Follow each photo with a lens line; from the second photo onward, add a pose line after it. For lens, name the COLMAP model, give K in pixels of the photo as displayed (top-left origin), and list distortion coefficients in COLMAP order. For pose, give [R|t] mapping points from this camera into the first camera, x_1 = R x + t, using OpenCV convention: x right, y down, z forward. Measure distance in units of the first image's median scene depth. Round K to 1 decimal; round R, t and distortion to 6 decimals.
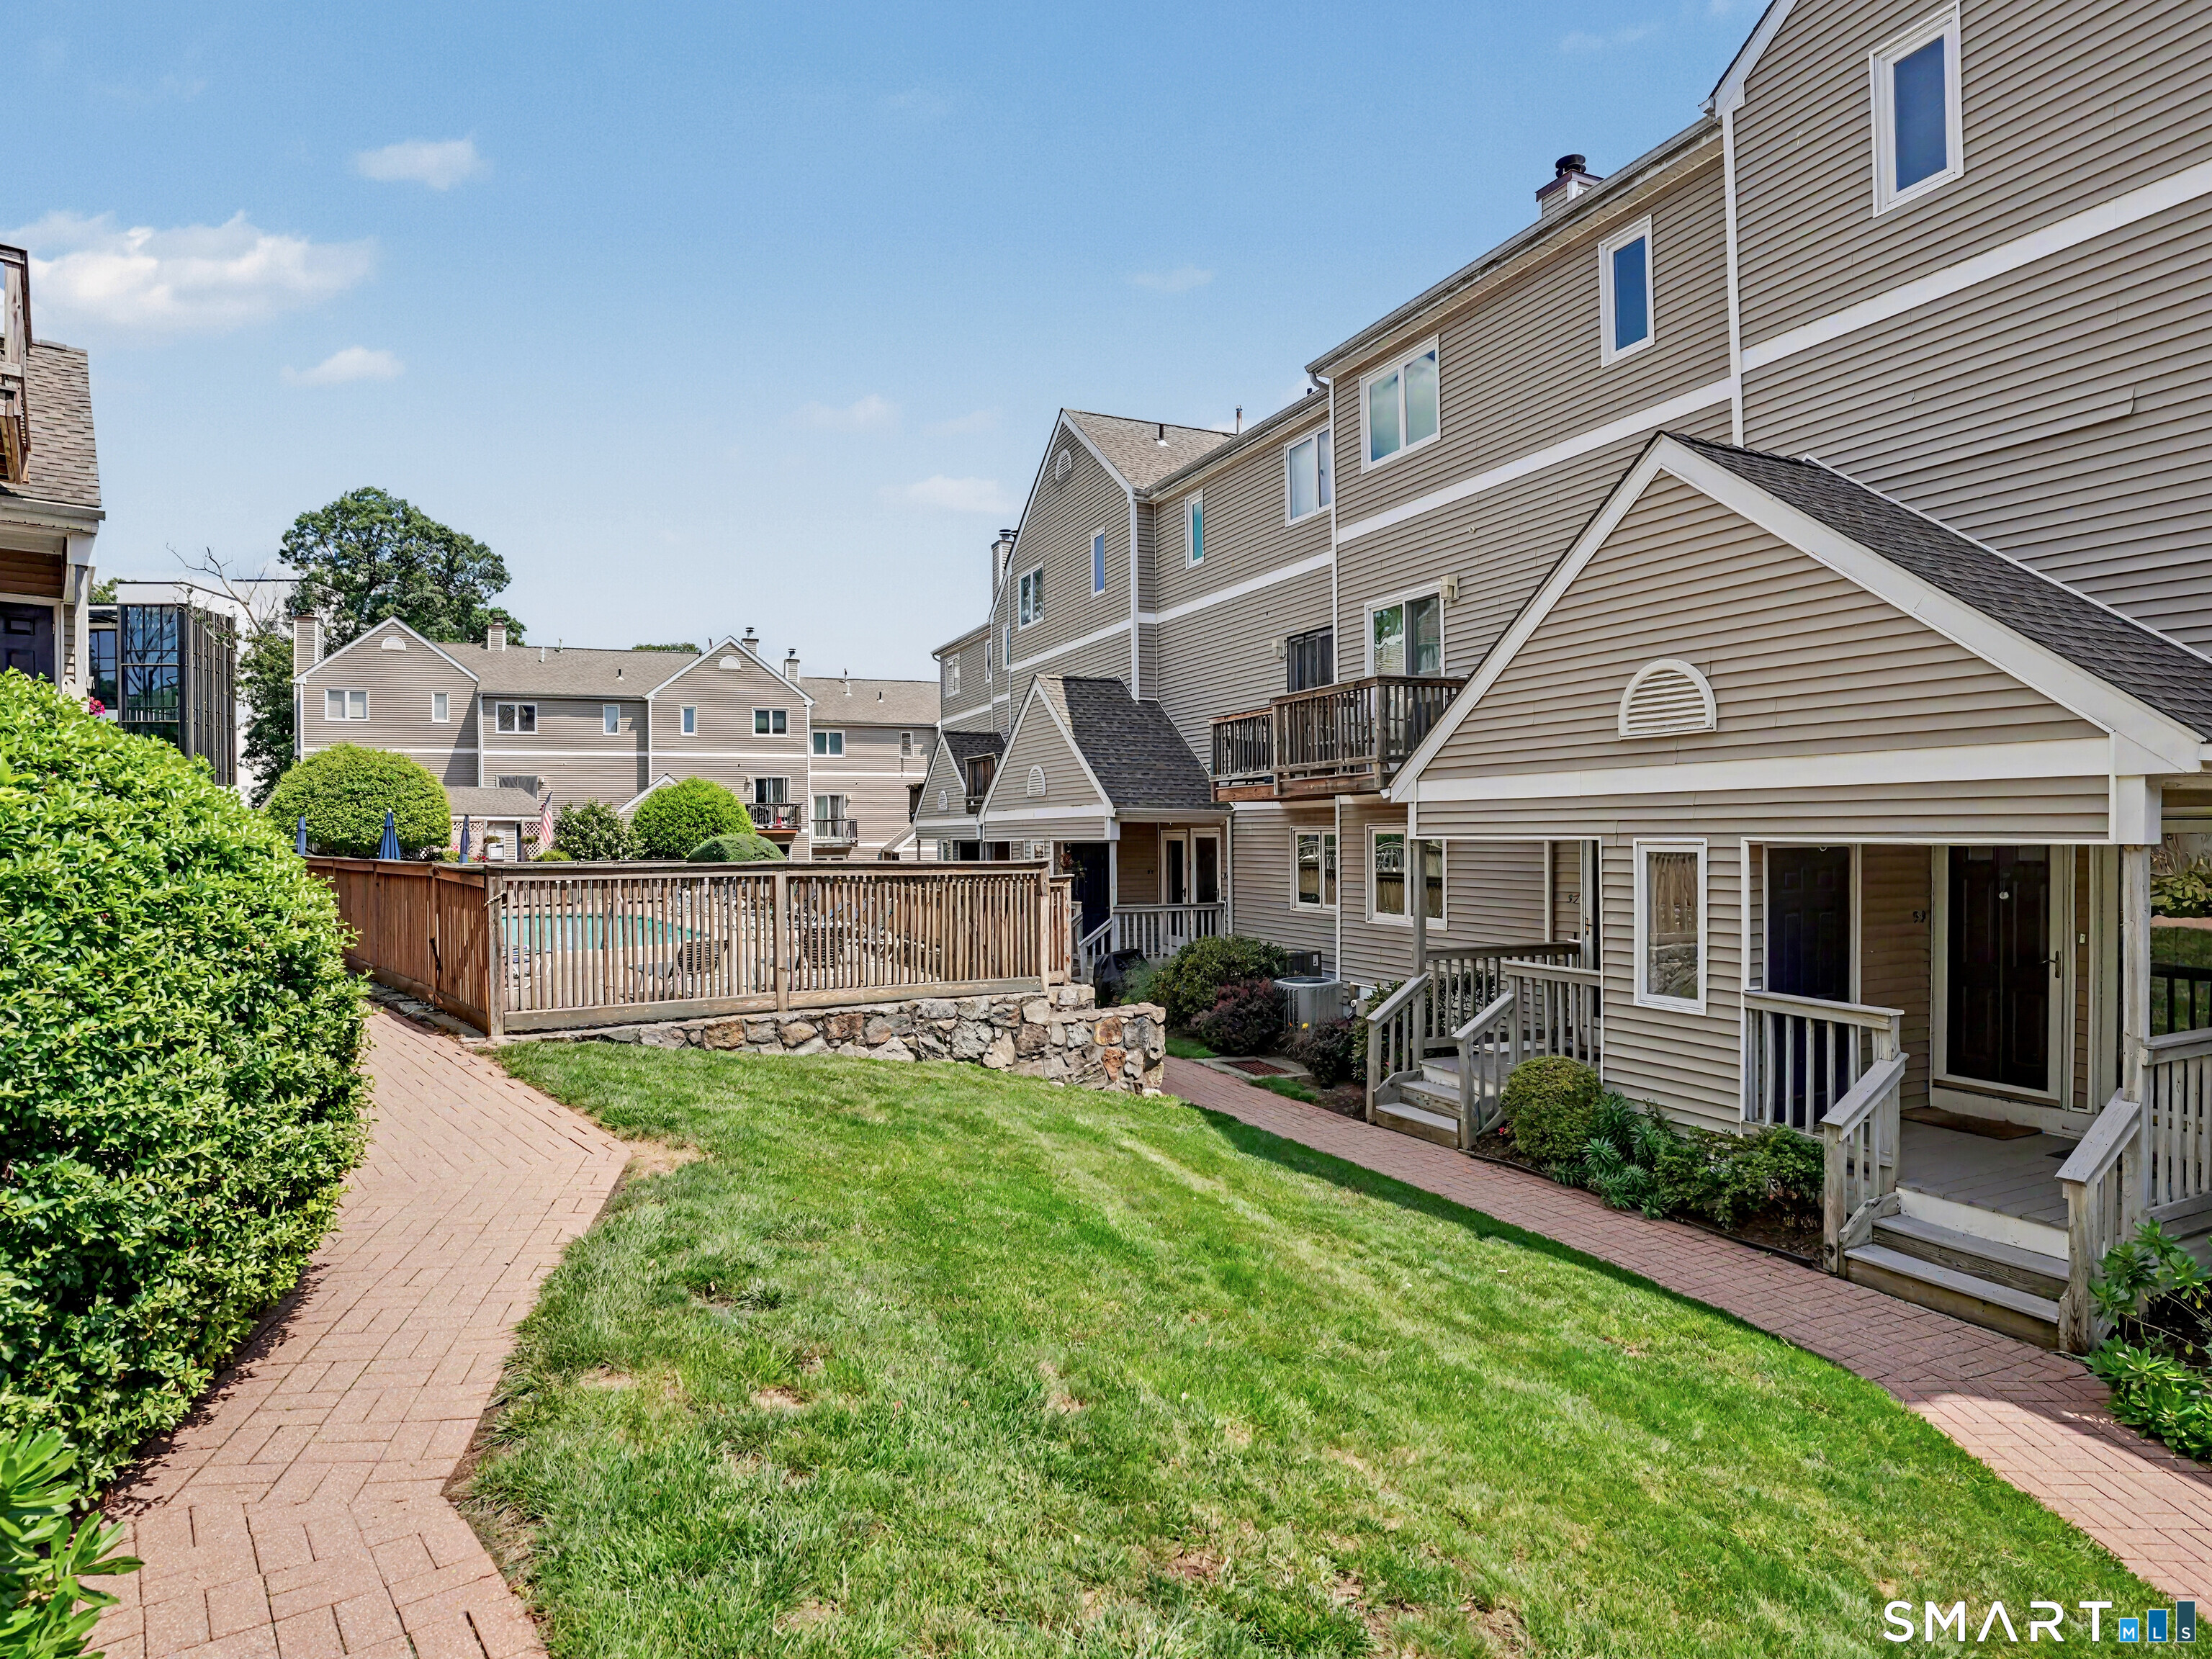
lens RADIAL K [[1232.2, 0, 1104.0], [0, 1232.2, 843.4], [0, 0, 1]] dist [-0.081411, 0.037418]
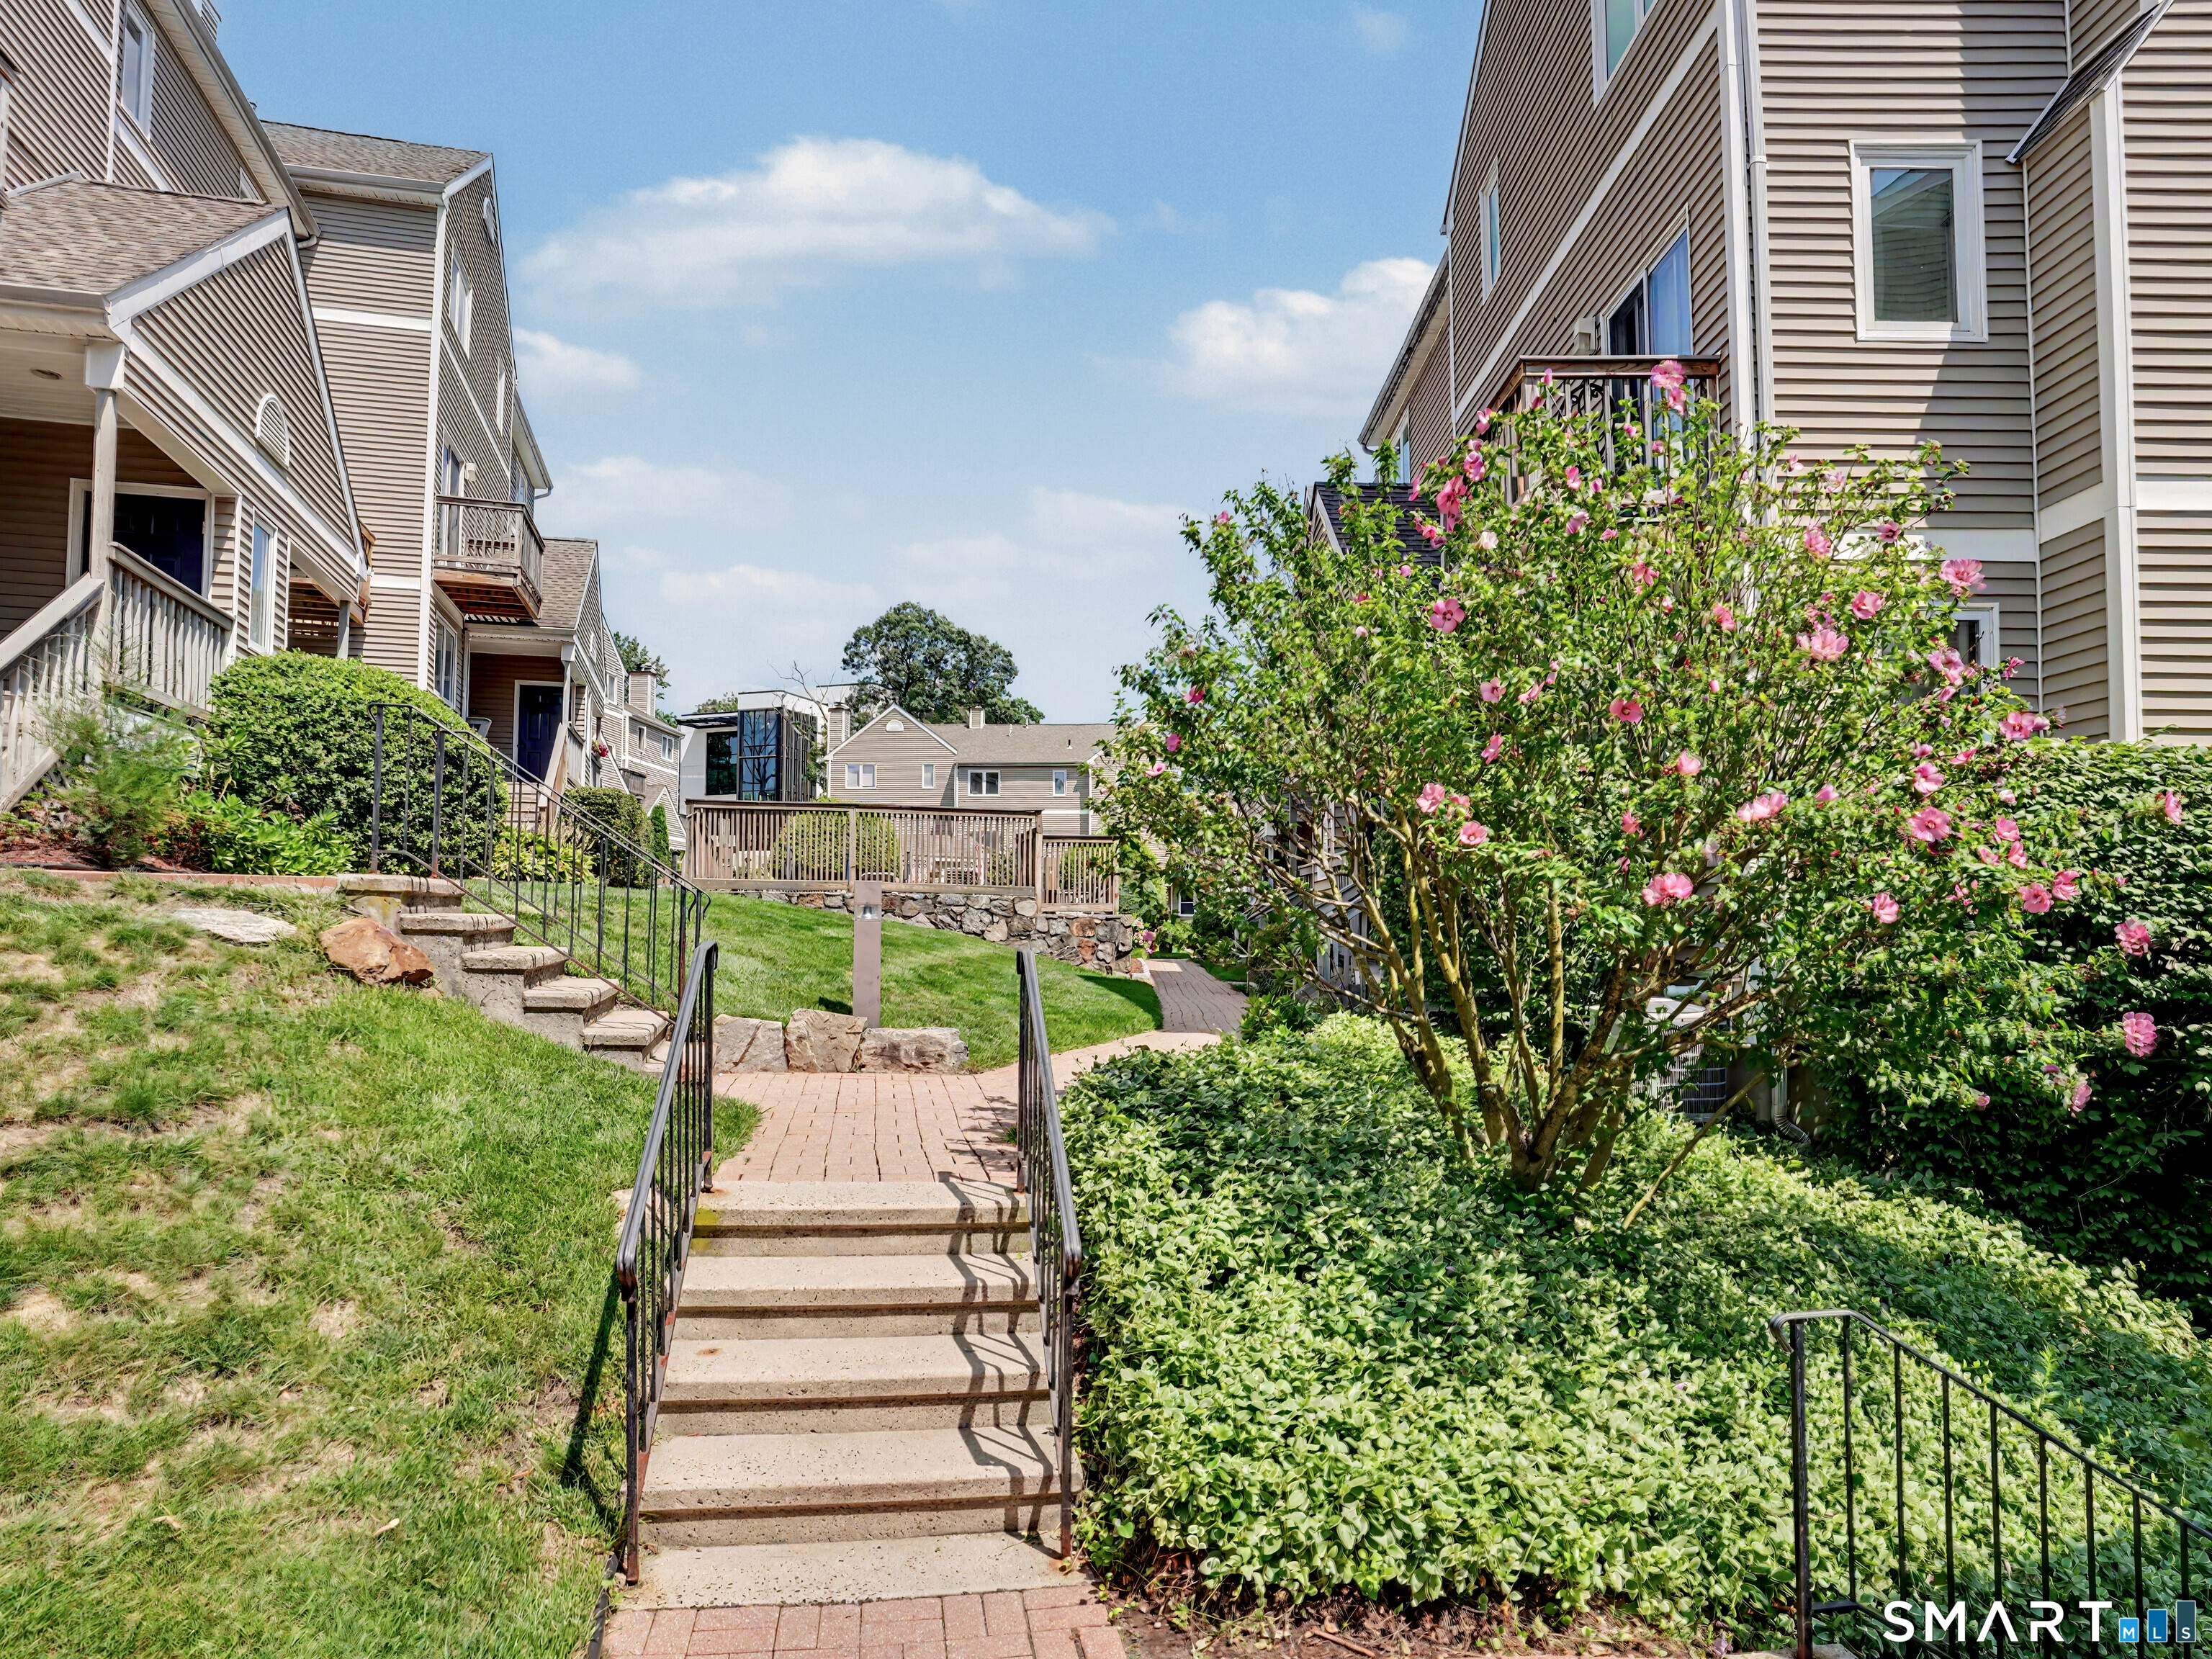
lens RADIAL K [[1232.2, 0, 1104.0], [0, 1232.2, 843.4], [0, 0, 1]] dist [-0.081411, 0.037418]
pose [[0.914680, -0.010166, -0.404051, 0.088953], [-0.014845, 0.998164, -0.058720, 0.019873], [0.403907, 0.059708, 0.912850, -0.048534]]
